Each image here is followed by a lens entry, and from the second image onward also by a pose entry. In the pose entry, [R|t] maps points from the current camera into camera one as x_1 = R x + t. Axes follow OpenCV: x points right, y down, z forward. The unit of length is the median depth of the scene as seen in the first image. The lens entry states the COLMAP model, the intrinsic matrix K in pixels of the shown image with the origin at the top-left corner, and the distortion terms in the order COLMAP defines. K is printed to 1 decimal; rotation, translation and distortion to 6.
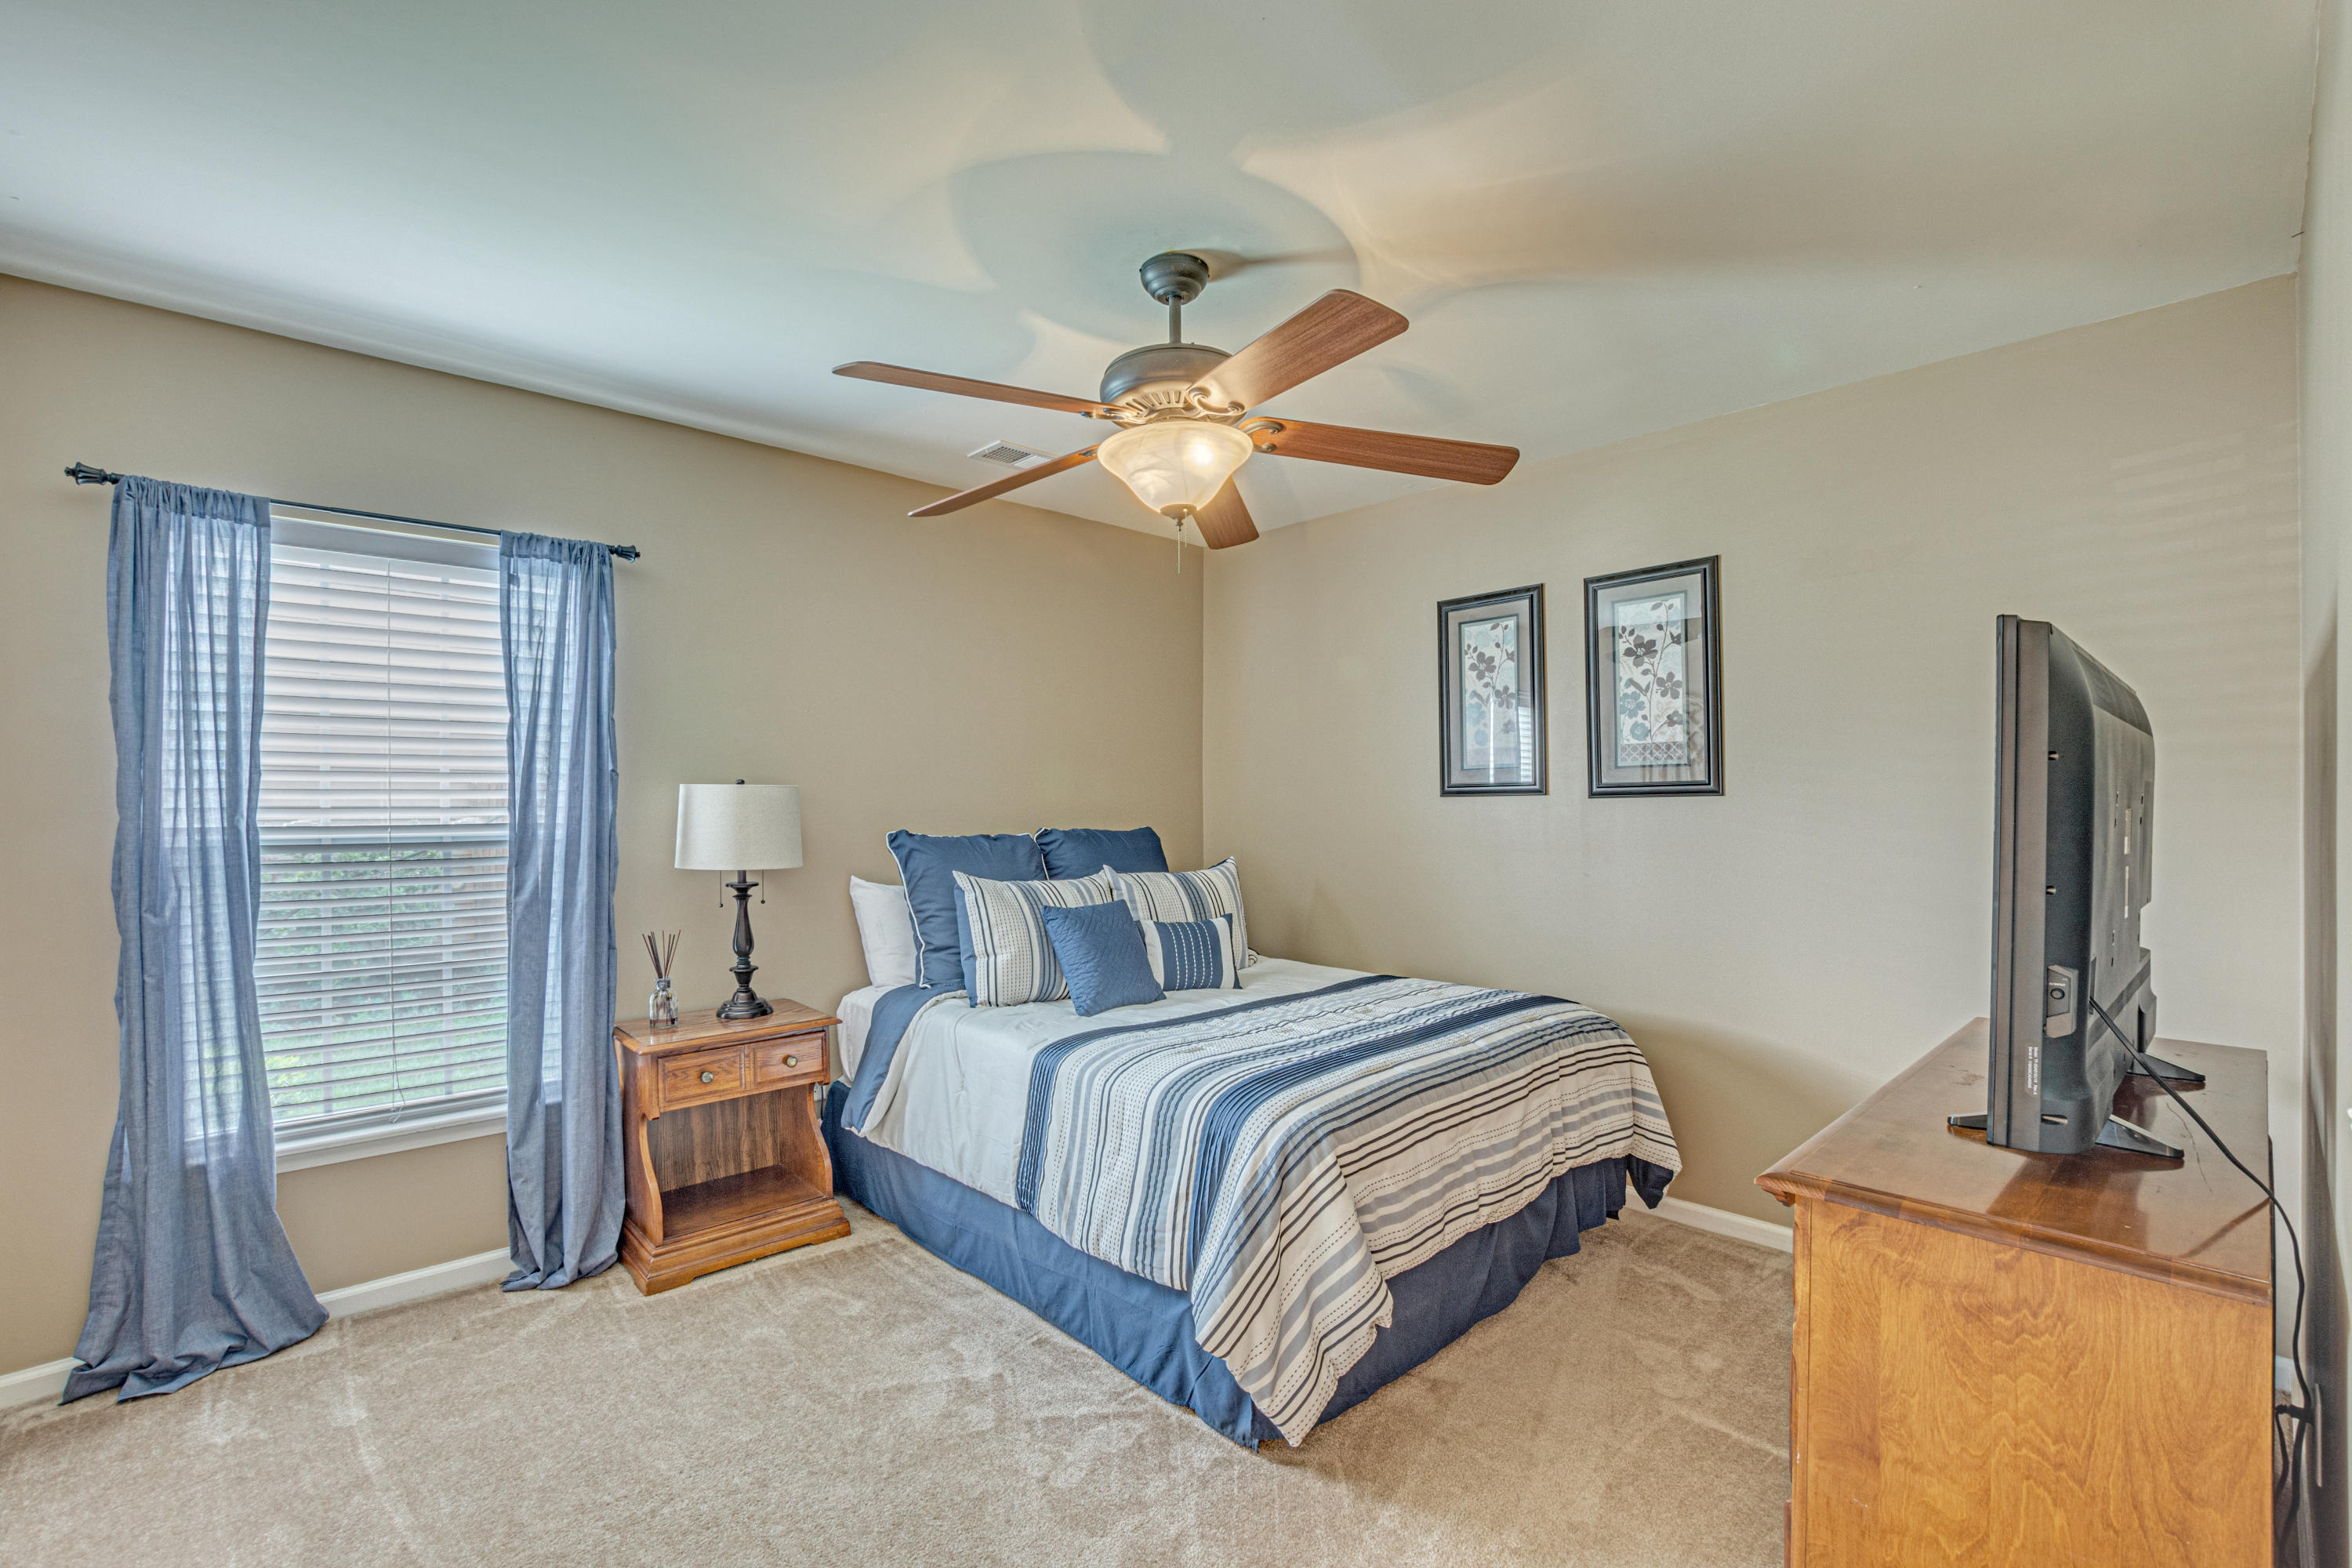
lens RADIAL K [[1053.5, 0, 1179.4], [0, 1053.5, 791.6], [0, 0, 1]] dist [-0.004256, -0.000015]
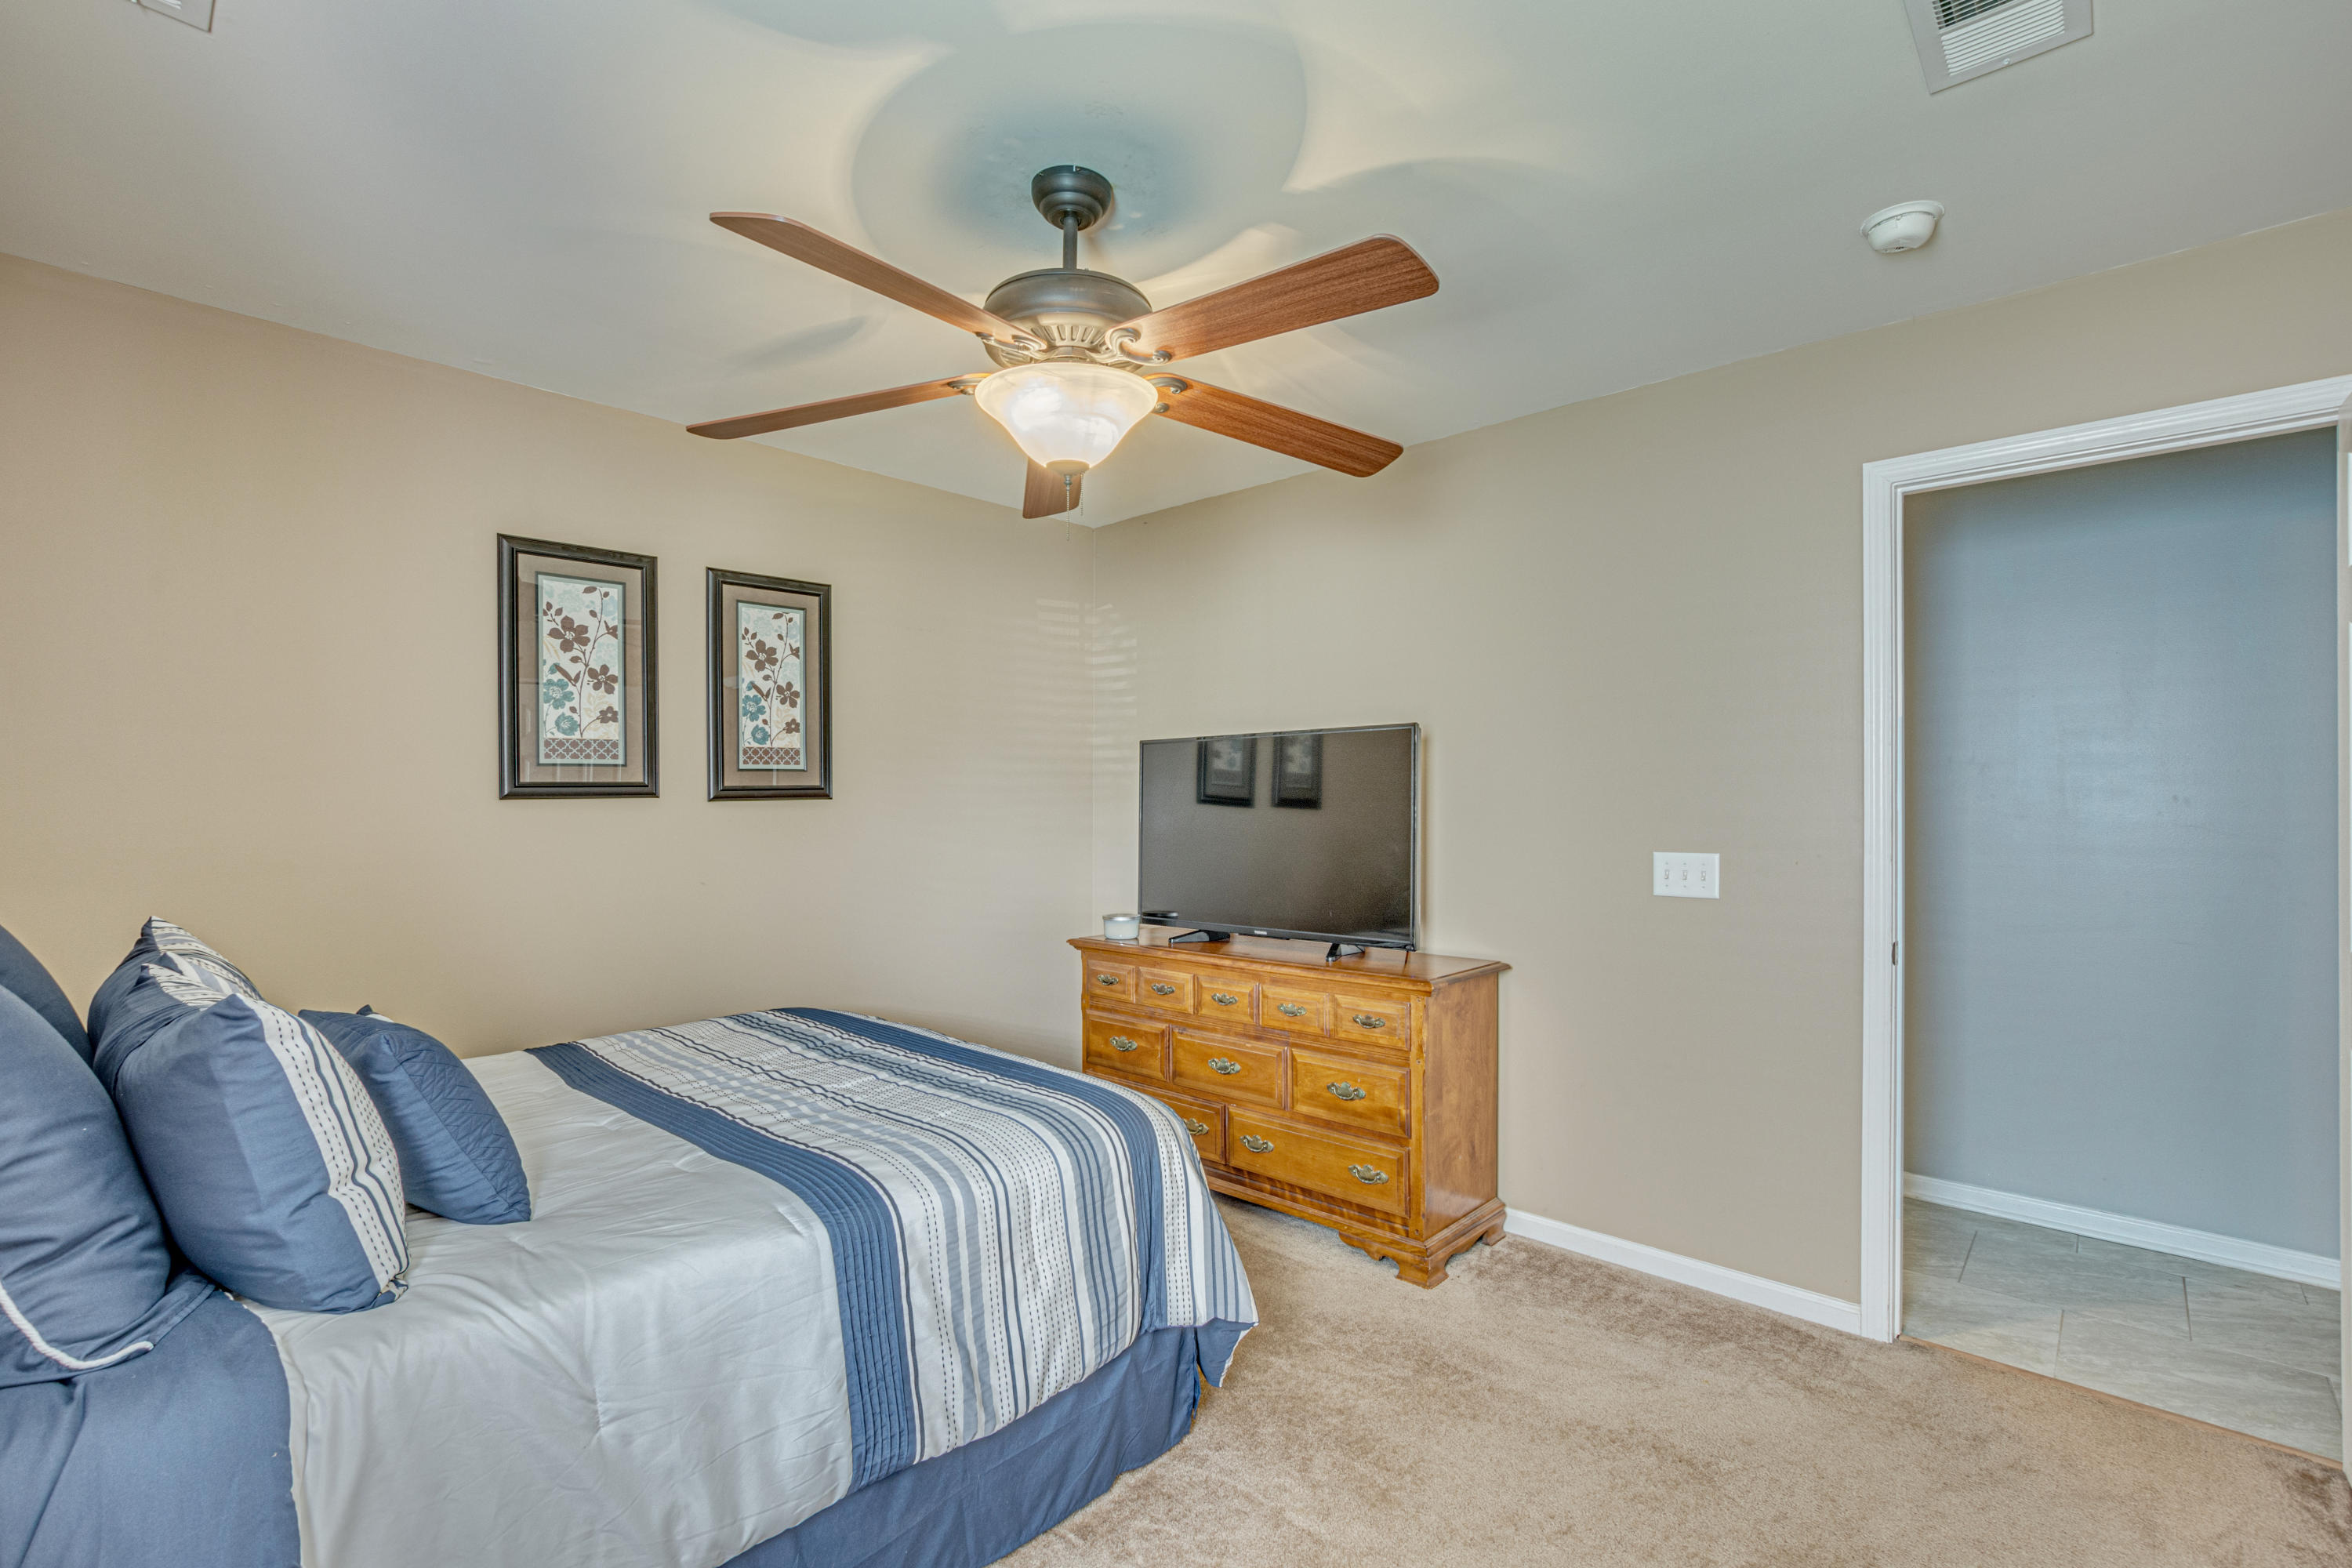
lens RADIAL K [[1053.5, 0, 1179.4], [0, 1053.5, 791.6], [0, 0, 1]] dist [-0.004256, -0.000015]
pose [[-0.076035, 0.003384, 0.997099, -0.616596], [-0.011362, 0.999926, -0.004261, -0.003408], [-0.997040, -0.011653, -0.075991, 0.690670]]
